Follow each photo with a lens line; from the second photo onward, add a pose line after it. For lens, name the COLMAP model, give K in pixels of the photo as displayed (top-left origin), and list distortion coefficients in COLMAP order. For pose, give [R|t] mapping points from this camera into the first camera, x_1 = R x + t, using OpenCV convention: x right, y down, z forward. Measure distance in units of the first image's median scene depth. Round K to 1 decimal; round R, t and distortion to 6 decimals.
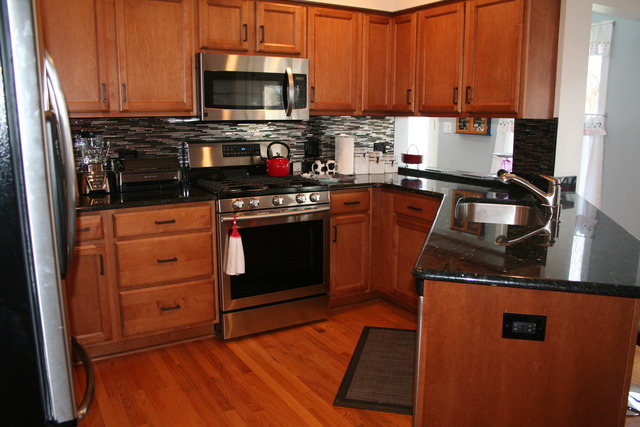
lens RADIAL K [[541.4, 0, 329.7], [0, 541.4, 216.7], [0, 0, 1]] dist [-0.115698, 0.120622]
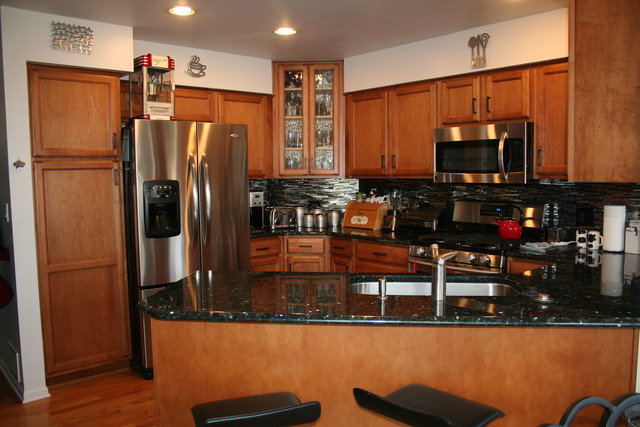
lens RADIAL K [[541.4, 0, 329.7], [0, 541.4, 216.7], [0, 0, 1]] dist [-0.115698, 0.120622]
pose [[0.171823, 0.068313, -0.982756, 0.927389], [-0.179659, 0.983036, 0.036921, -0.101916], [0.968607, 0.170217, 0.181181, 0.543997]]
